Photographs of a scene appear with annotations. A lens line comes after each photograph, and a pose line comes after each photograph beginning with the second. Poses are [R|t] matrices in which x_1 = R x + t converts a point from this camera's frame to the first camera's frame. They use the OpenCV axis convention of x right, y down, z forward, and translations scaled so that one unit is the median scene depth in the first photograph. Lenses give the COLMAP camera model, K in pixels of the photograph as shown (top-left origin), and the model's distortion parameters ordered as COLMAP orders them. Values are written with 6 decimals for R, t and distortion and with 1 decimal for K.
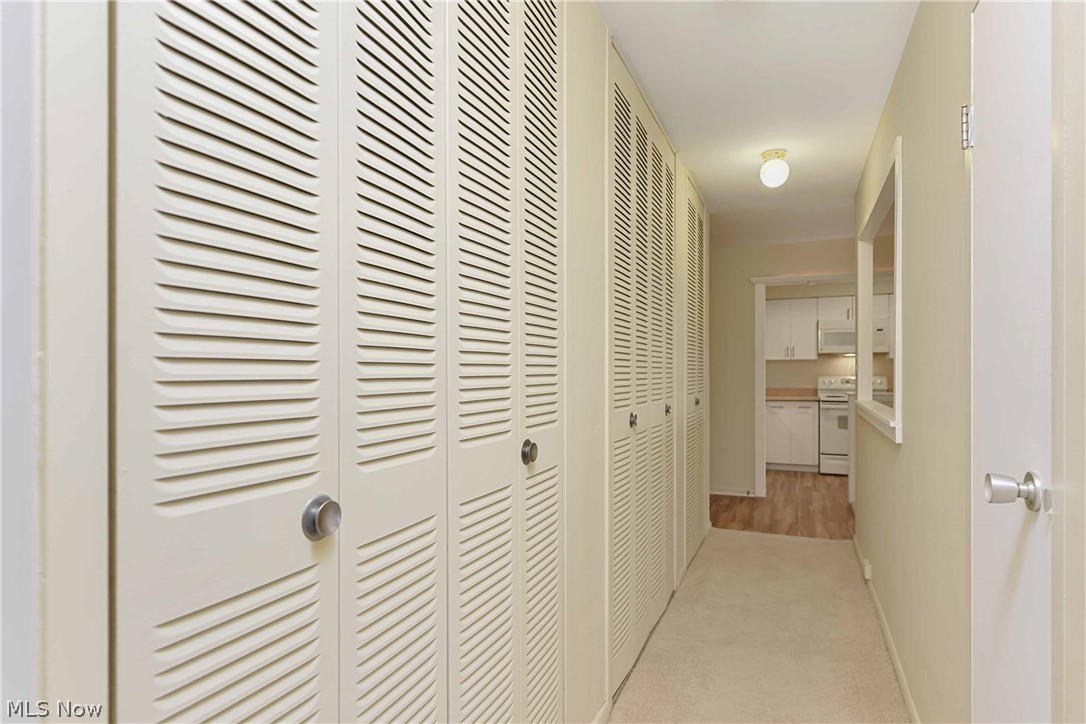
lens RADIAL K [[564.3, 0, 539.0], [0, 564.3, 371.4], [0, 0, 1]] dist [0.000008, -0.000146]
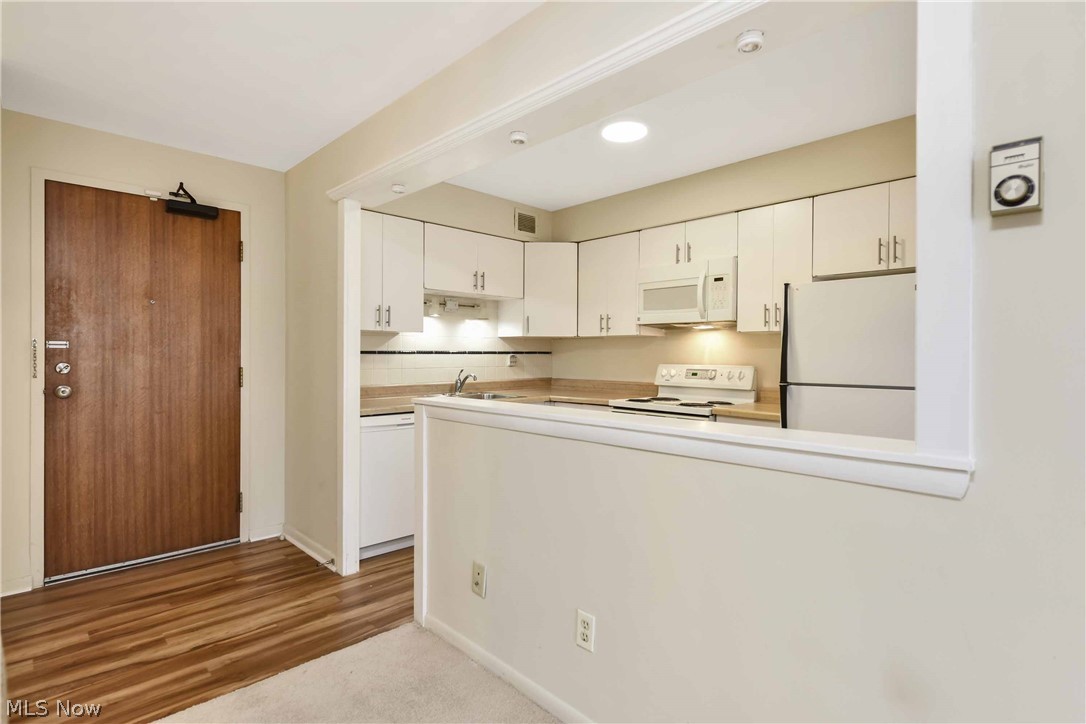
lens RADIAL K [[541.4, 0, 558.6], [0, 541.4, 358.6], [0, 0, 1]] dist [0.010220, -0.003245]
pose [[0.937061, 0.010073, -0.349020, 0.616653], [-0.007999, 0.999941, 0.007384, -0.000301], [0.349073, -0.004127, 0.937086, 0.442554]]
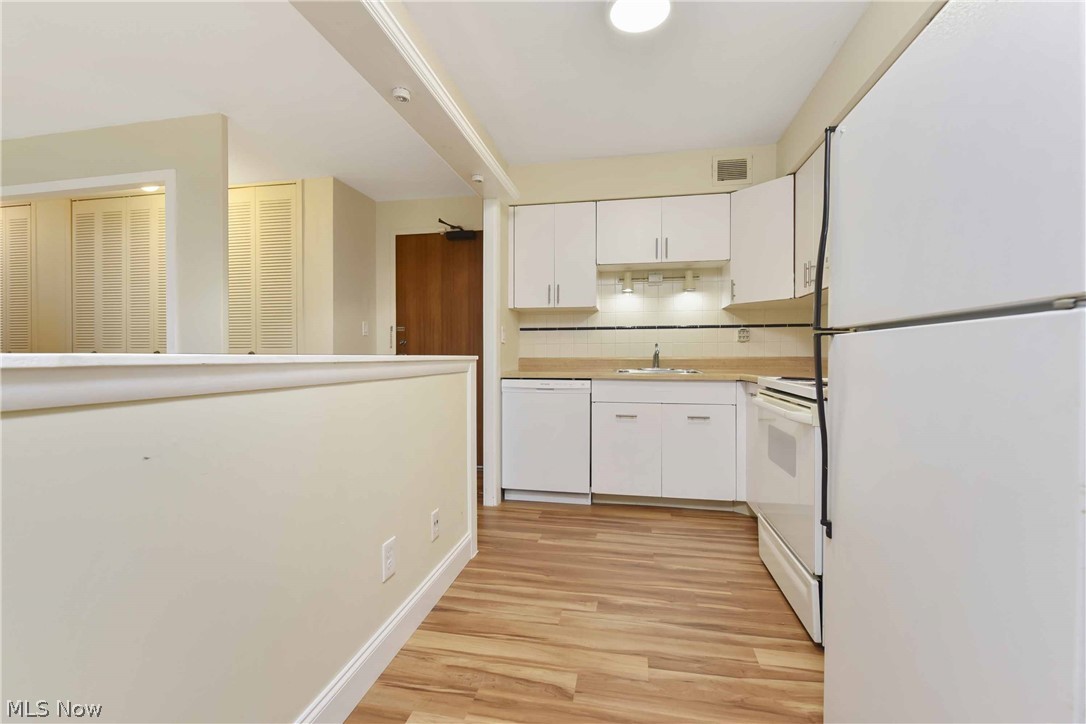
lens RADIAL K [[471.3, 0, 545.7], [0, 471.3, 361.9], [0, 0, 1]] dist [-0.000389, -0.001353]
pose [[0.246947, 0.017247, -0.968876, 0.765683], [0.000369, 0.999840, 0.017892, 0.027238], [0.969029, -0.004776, 0.246901, 0.727366]]
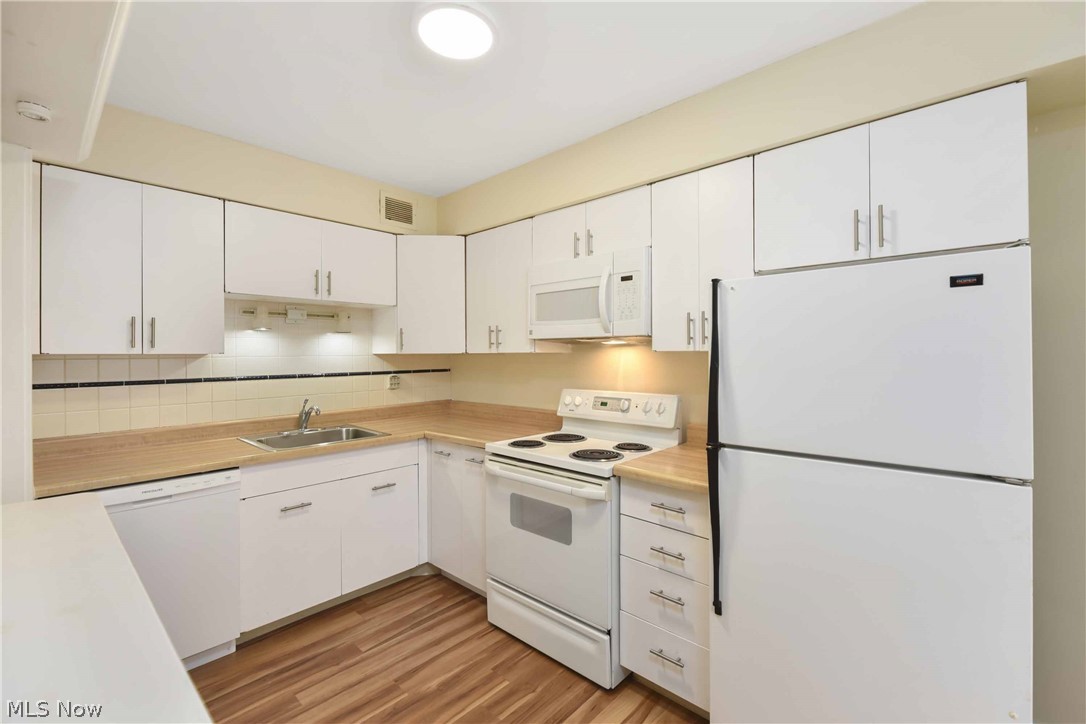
lens RADIAL K [[456.3, 0, 565.9], [0, 456.3, 356.3], [0, 0, 1]] dist [-0.001321, -0.002604]
pose [[0.960419, -0.001311, -0.278557, 0.625255], [0.002092, 0.999995, 0.002506, -0.019634], [0.278552, -0.002989, 0.960416, 0.658375]]
